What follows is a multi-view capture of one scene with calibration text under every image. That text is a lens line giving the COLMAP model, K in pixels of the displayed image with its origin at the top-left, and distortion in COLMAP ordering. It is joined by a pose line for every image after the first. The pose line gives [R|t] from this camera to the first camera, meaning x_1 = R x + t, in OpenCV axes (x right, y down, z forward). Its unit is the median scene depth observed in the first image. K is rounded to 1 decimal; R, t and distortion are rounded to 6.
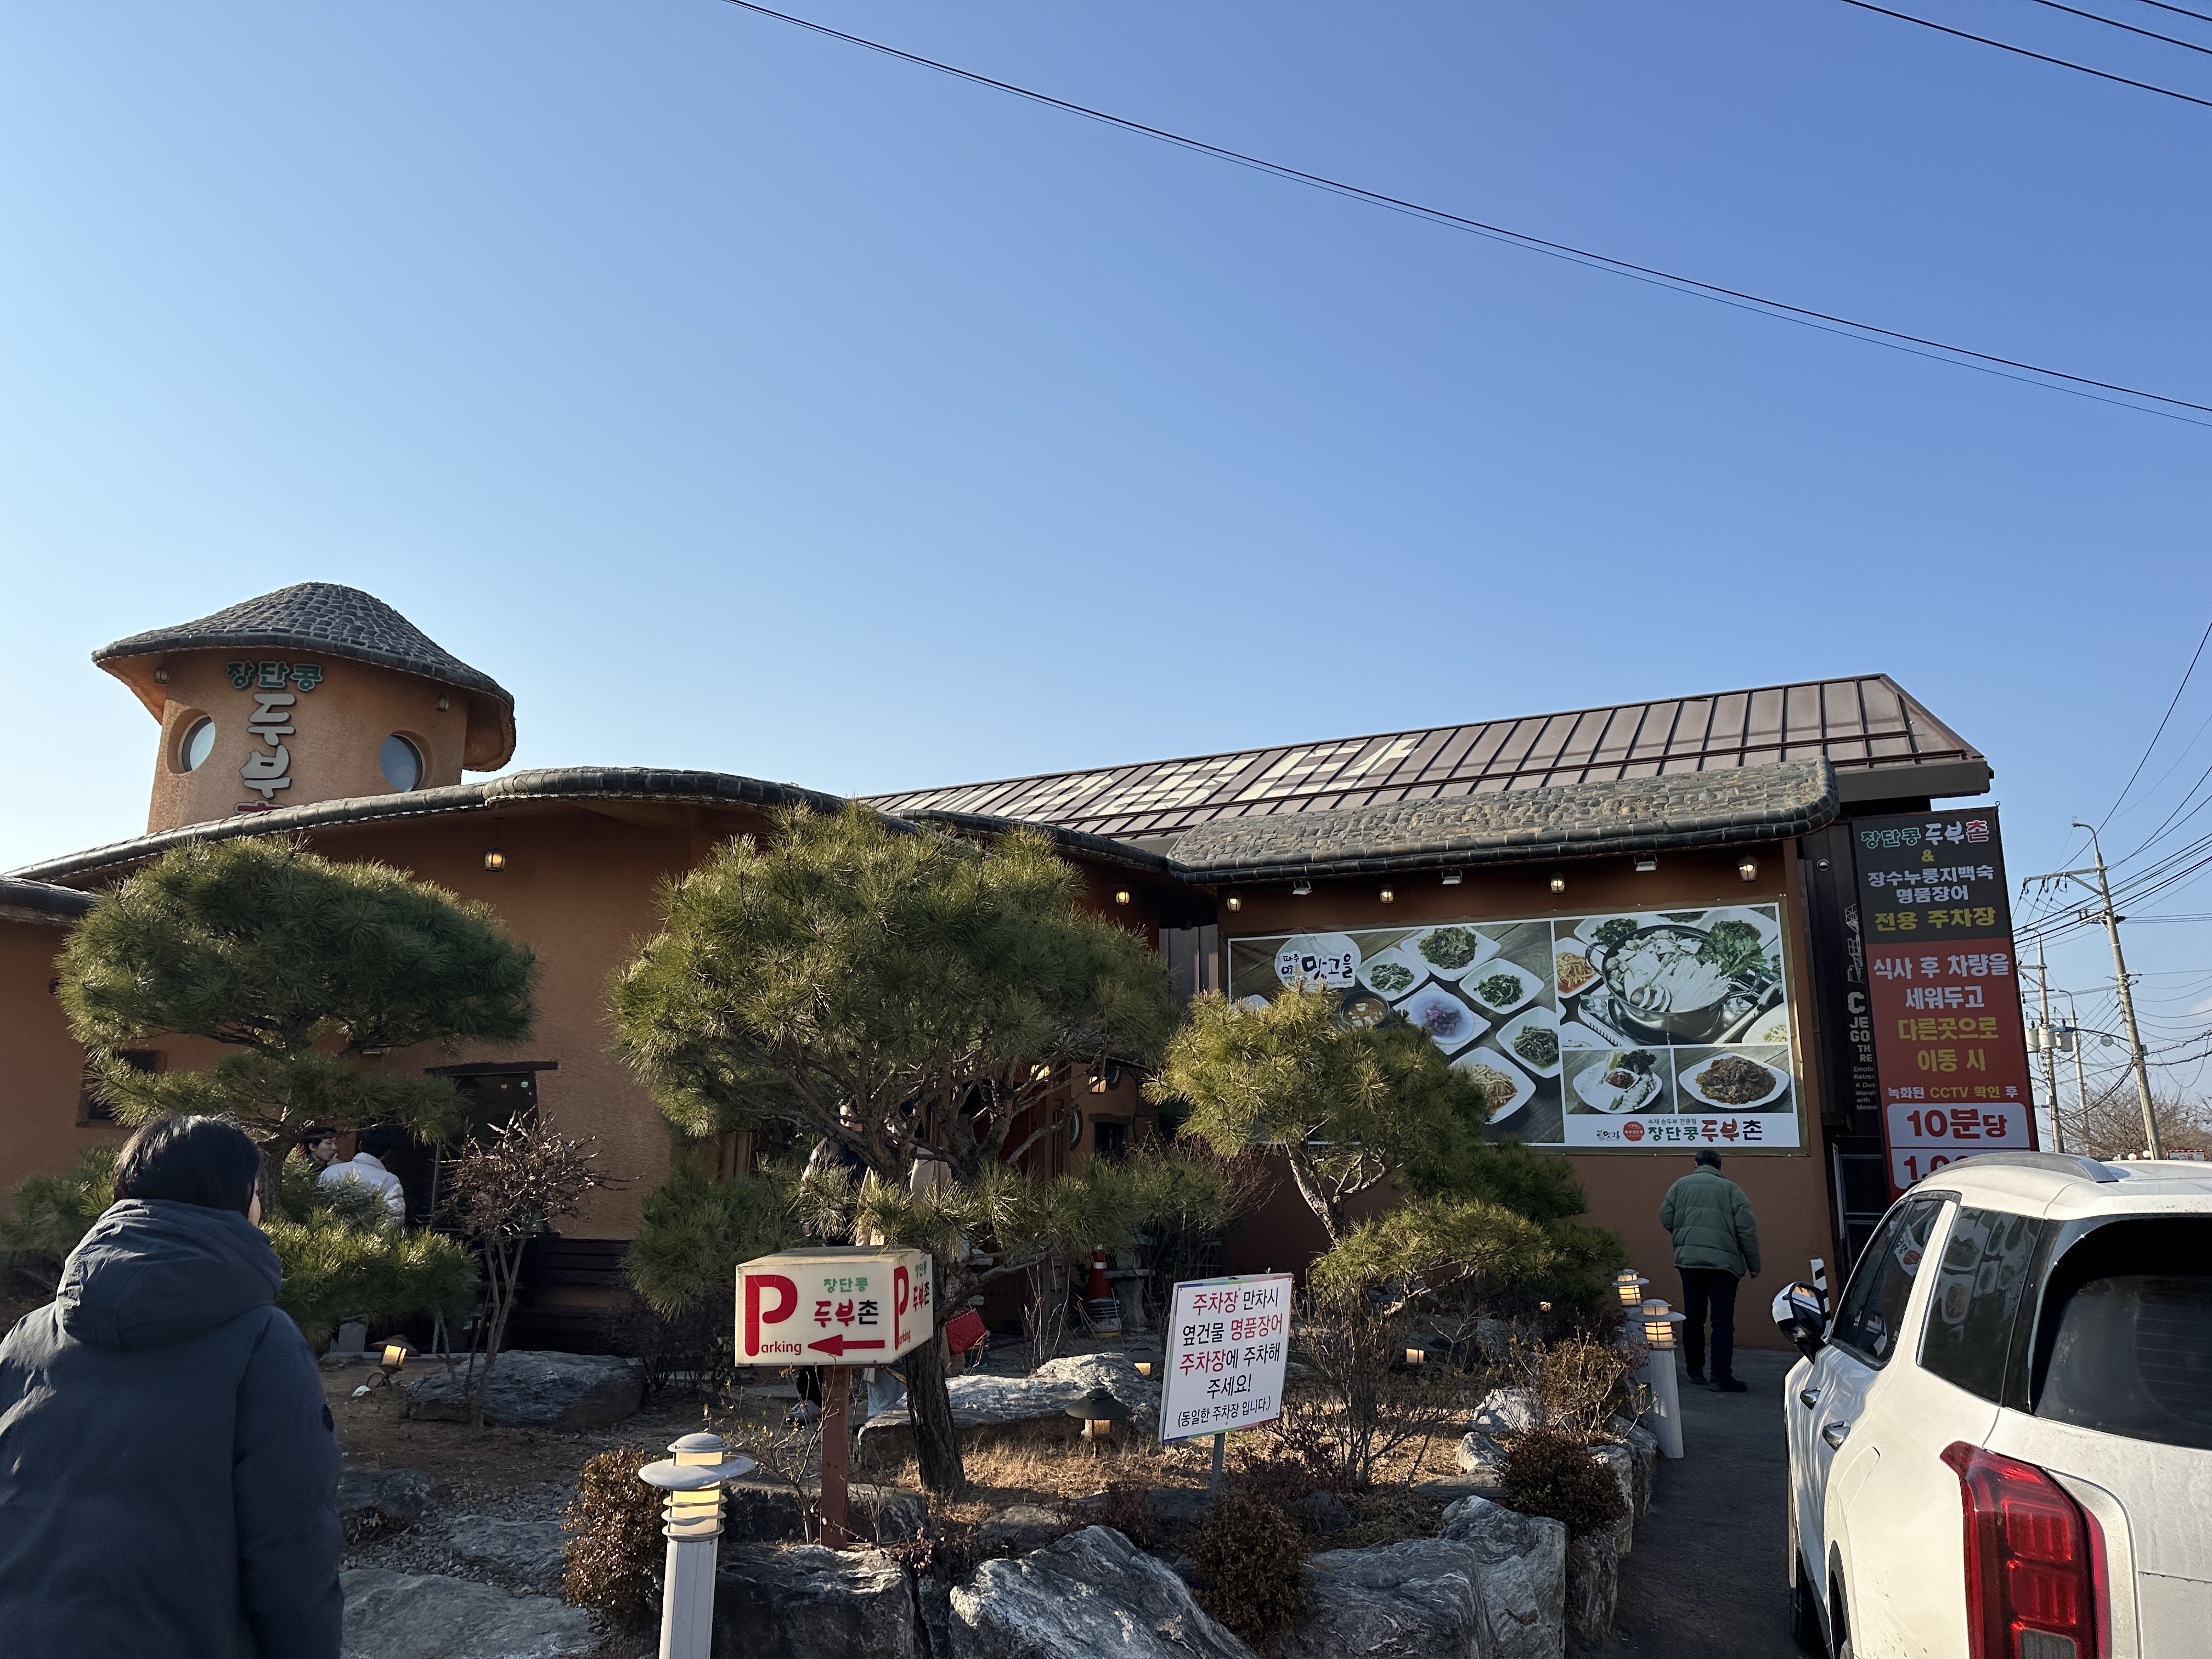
lens RADIAL K [[1587.0, 0, 1090.7], [0, 1587.0, 843.2], [0, 0, 1]] dist [0.139270, -0.015293]
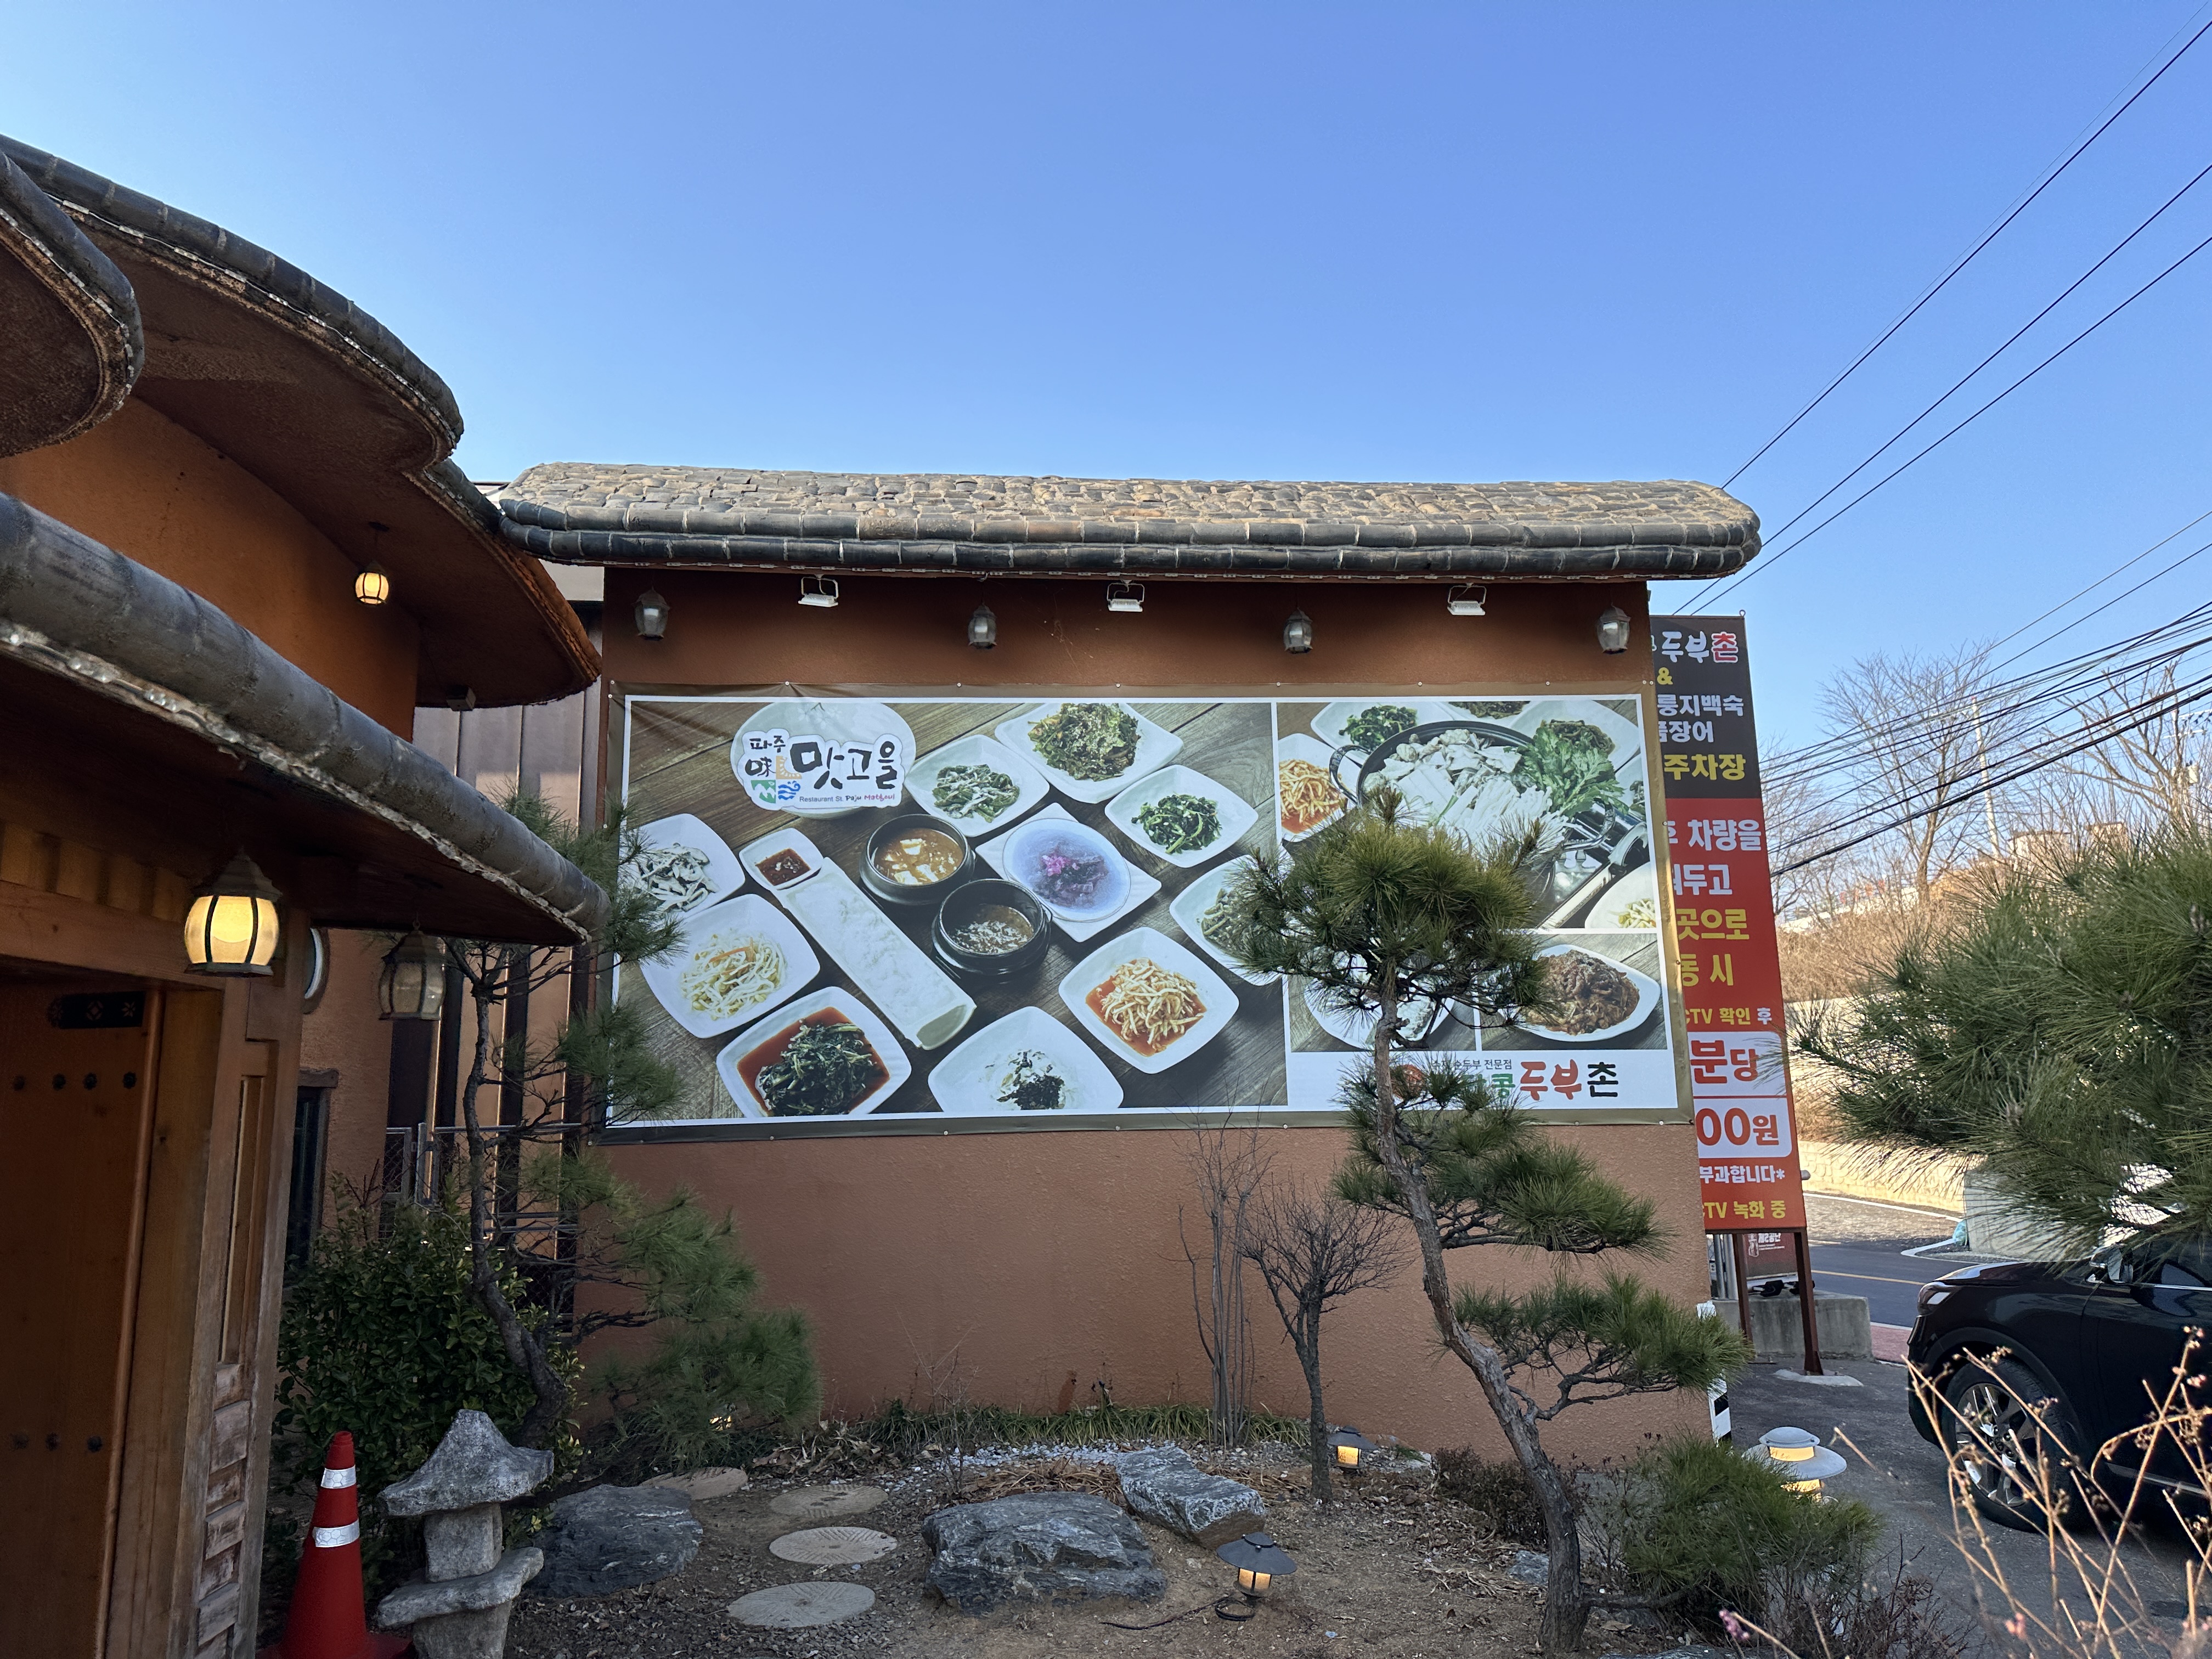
lens RADIAL K [[1587.0, 0, 1096.8], [0, 1587.0, 808.9], [0, 0, 1]] dist [0.139270, -0.015293]
pose [[0.861901, 0.078171, 0.501014, -0.034475], [-0.085516, 0.996302, -0.008333, 0.093268], [-0.499813, -0.035663, 0.865399, 0.552618]]
